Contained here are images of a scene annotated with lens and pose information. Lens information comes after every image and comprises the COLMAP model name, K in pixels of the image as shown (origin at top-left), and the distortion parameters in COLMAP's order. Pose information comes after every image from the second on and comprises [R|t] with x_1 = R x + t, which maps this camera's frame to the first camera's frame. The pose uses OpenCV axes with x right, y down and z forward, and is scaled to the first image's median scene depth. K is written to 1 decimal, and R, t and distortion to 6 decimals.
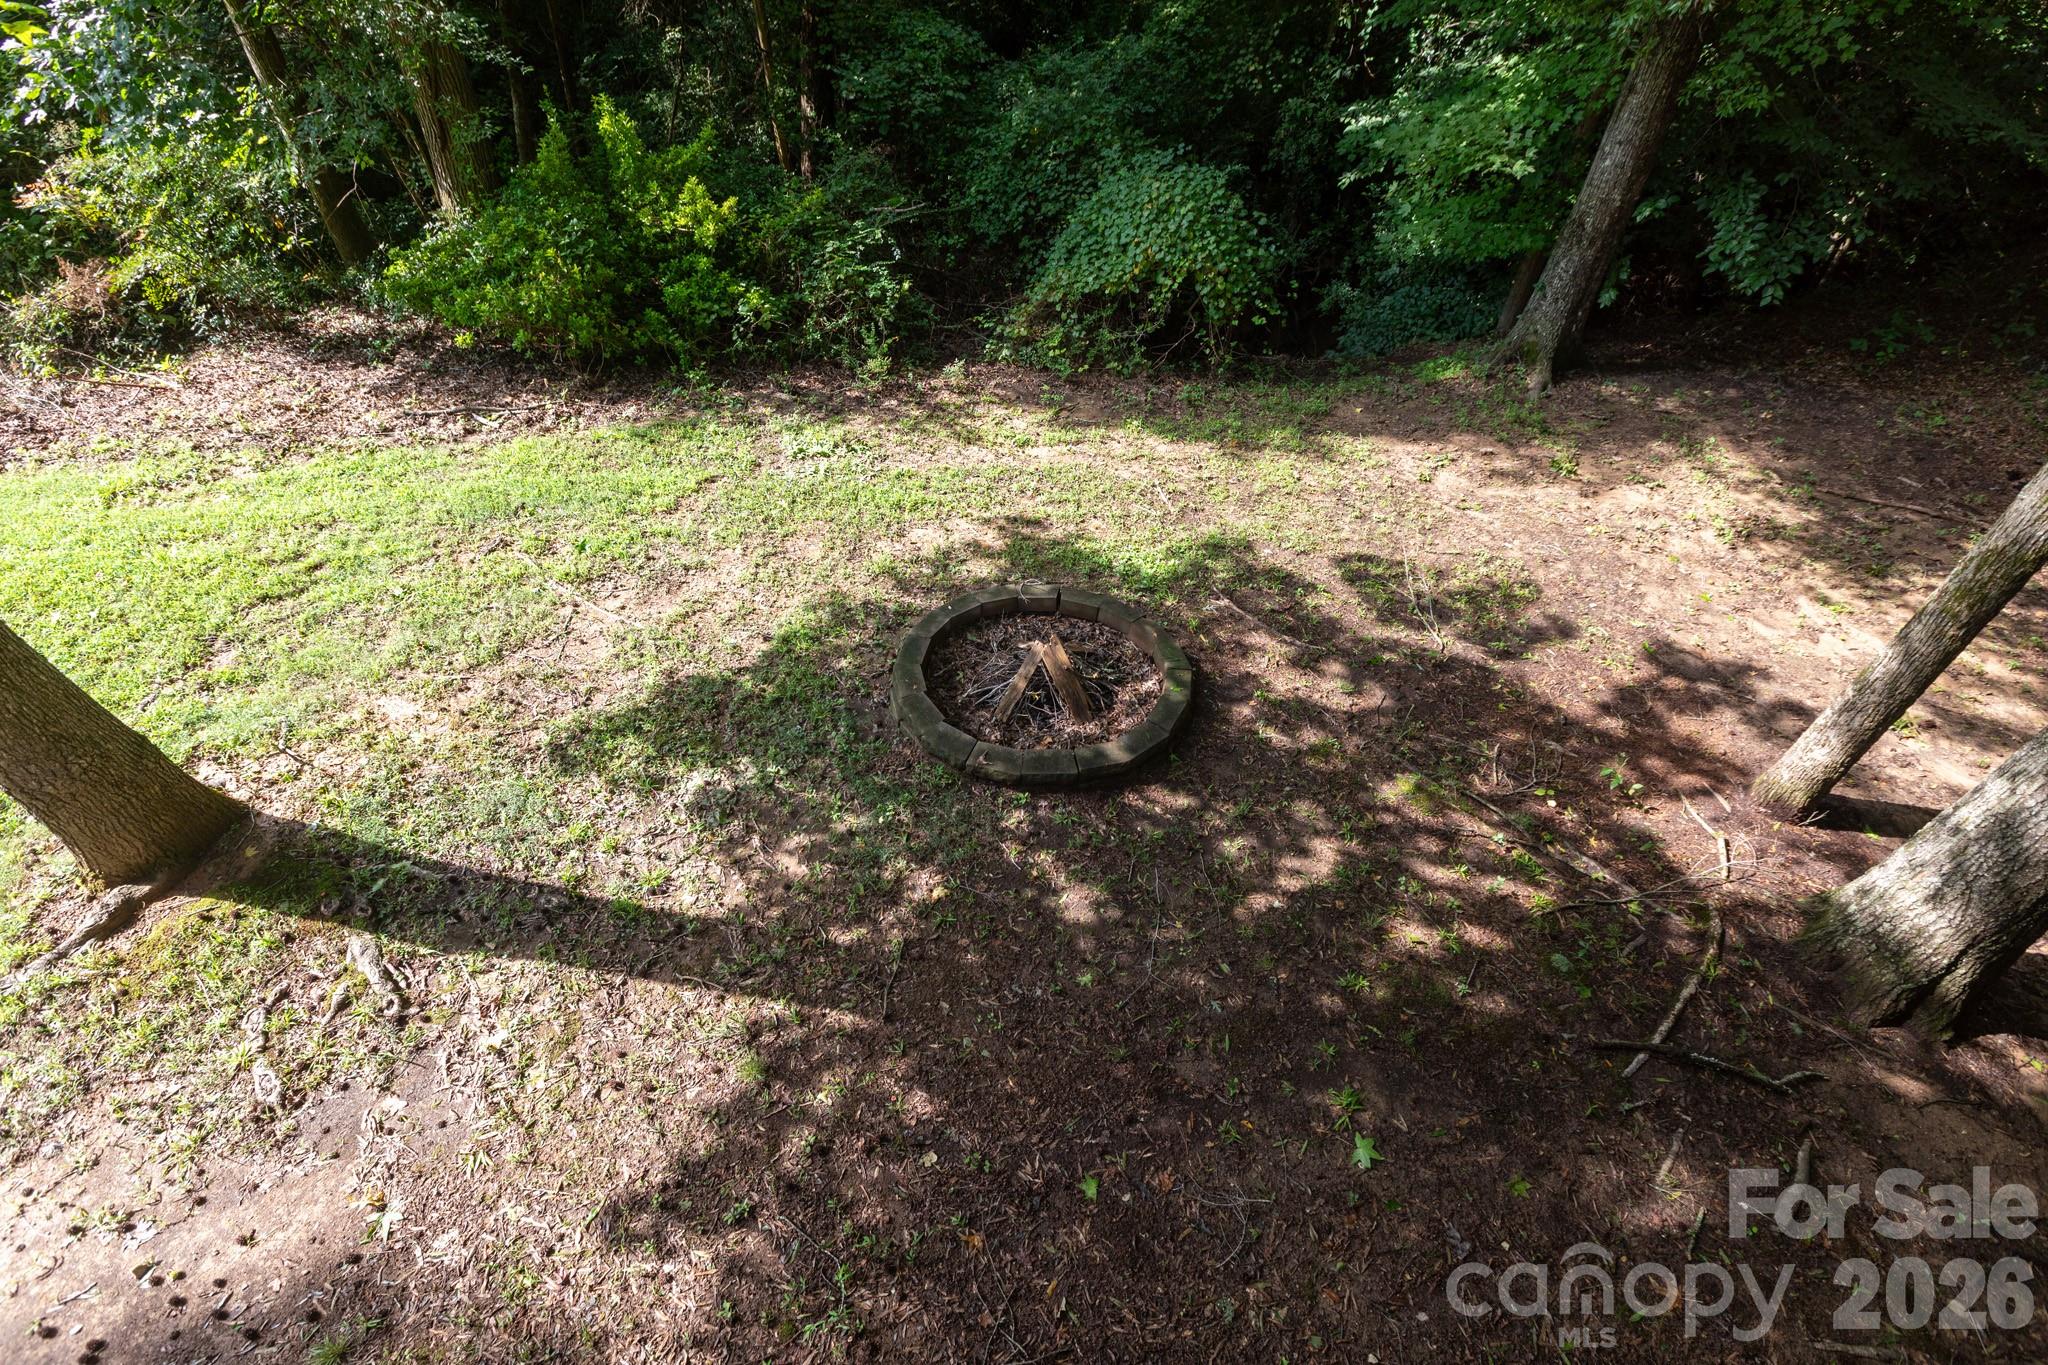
lens RADIAL K [[948.1, 0, 1040.4], [0, 948.1, 664.7], [0, 0, 1]] dist [-0.001109, -0.000097]
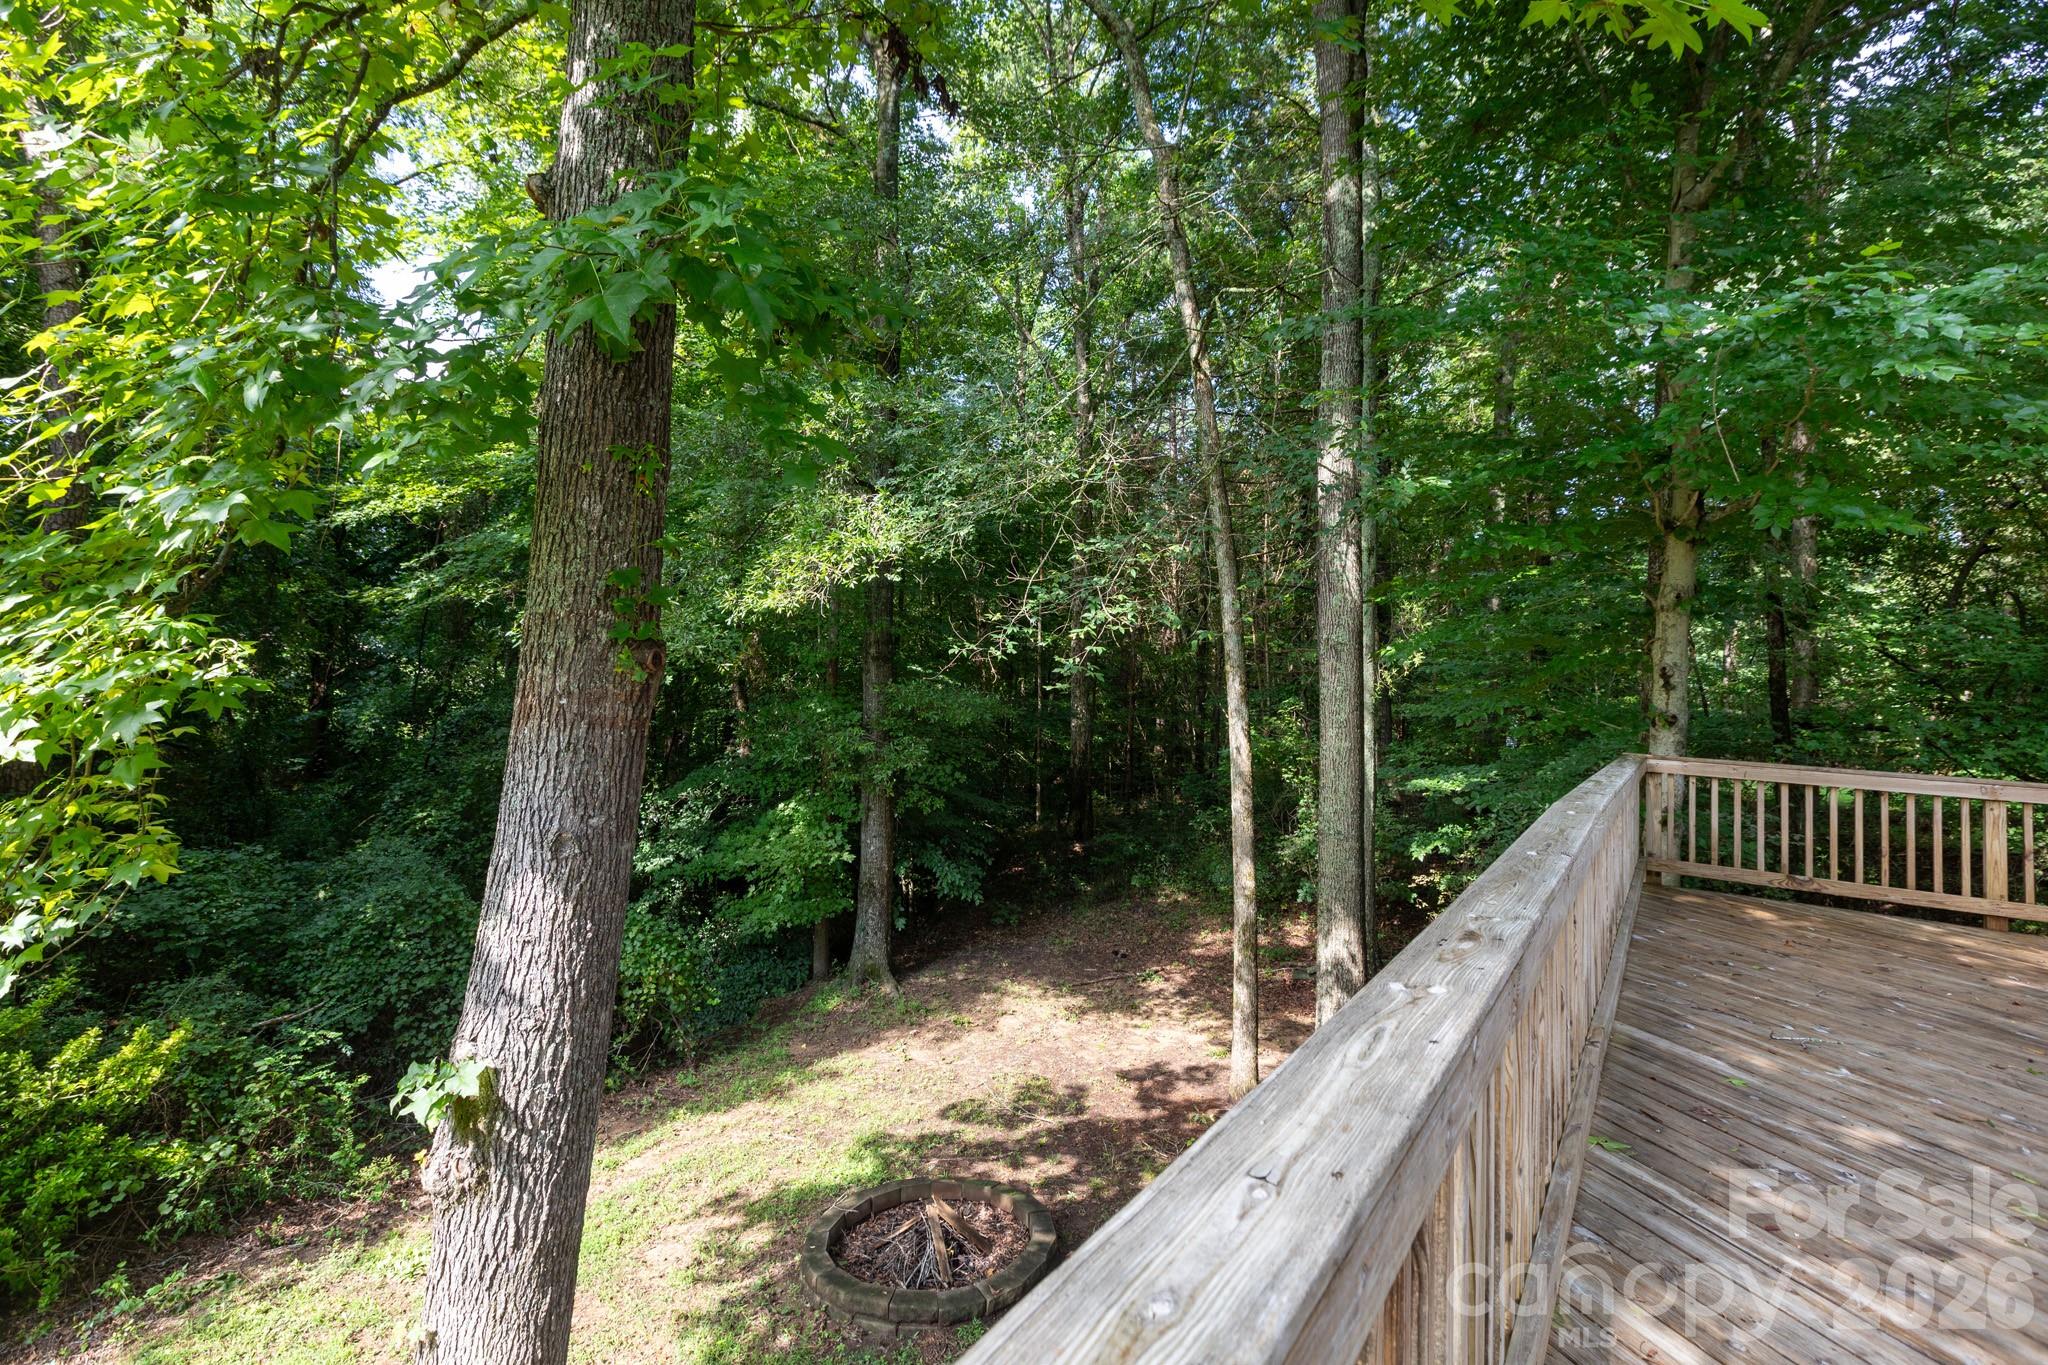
lens RADIAL K [[948.1, 0, 1040.4], [0, 948.1, 664.7], [0, 0, 1]] dist [-0.001109, -0.000097]
pose [[0.549673, 0.015725, 0.835232, -0.765295], [0.550770, 0.744922, -0.376490, -0.005706], [-0.628103, 0.666967, 0.400802, -0.030535]]
